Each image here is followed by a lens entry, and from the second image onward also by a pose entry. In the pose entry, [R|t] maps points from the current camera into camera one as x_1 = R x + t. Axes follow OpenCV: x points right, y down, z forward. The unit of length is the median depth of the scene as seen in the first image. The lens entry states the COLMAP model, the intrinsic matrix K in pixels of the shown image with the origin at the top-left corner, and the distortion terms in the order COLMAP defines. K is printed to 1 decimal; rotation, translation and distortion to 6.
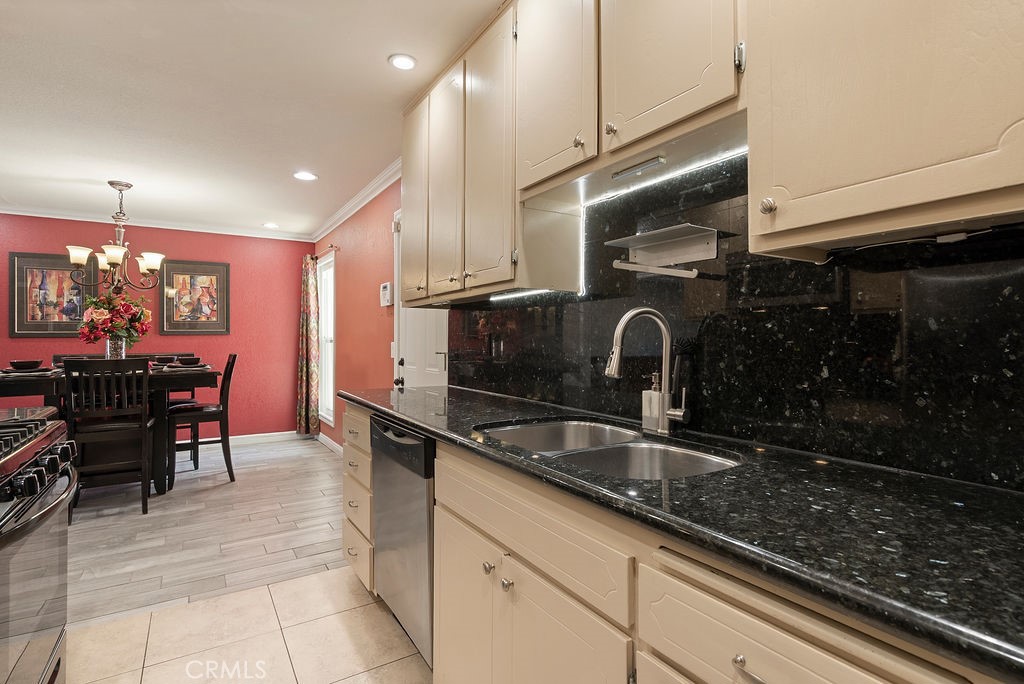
lens RADIAL K [[502.2, 0, 511.8], [0, 502.2, 334.5], [0, 0, 1]] dist [0.002824, 0.000424]
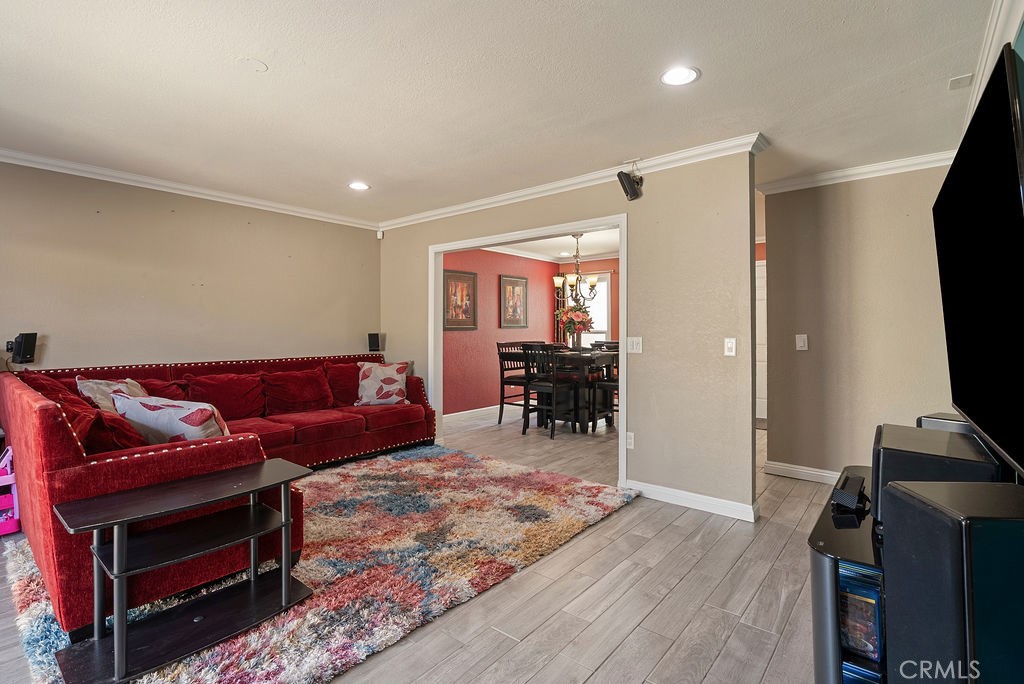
lens RADIAL K [[480.4, 0, 510.7], [0, 480.4, 329.7], [0, 0, 1]] dist [-0.001438, 0.000096]
pose [[0.953405, 0.002565, 0.301681, -1.163071], [-0.004352, 0.999977, 0.005251, -0.003715], [-0.301660, -0.006319, 0.953394, -0.311569]]
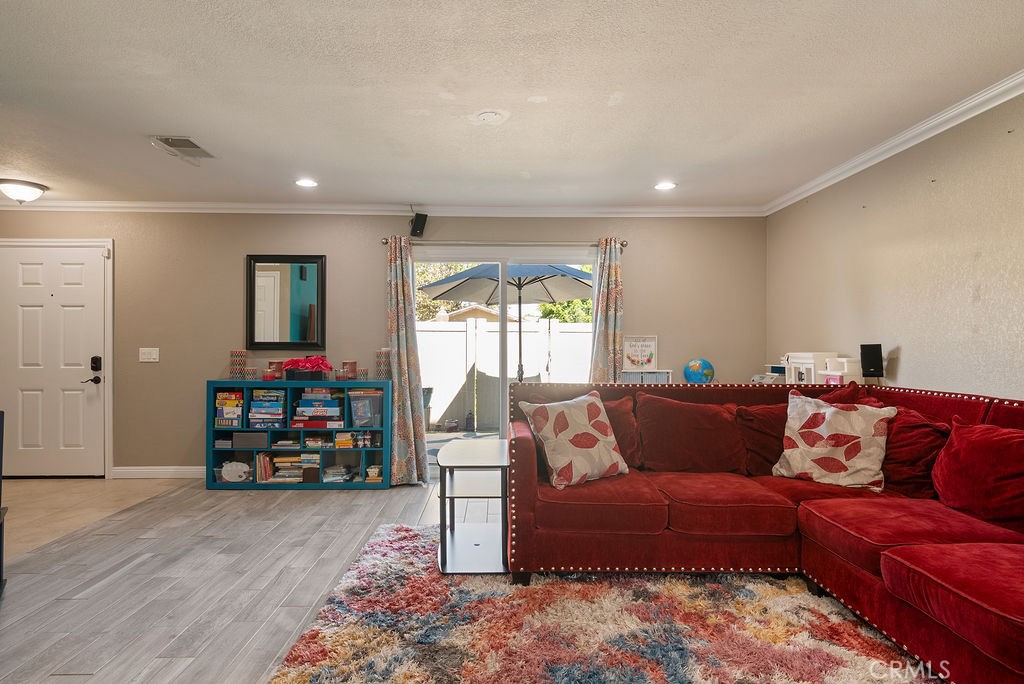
lens RADIAL K [[560.8, 0, 513.2], [0, 560.8, 345.9], [0, 0, 1]] dist [0.001191, -0.000109]
pose [[-0.512264, 0.004374, -0.858817, -0.752138], [0.005923, 0.999981, 0.001560, 0.002992], [0.858807, -0.004287, -0.512281, 0.501226]]
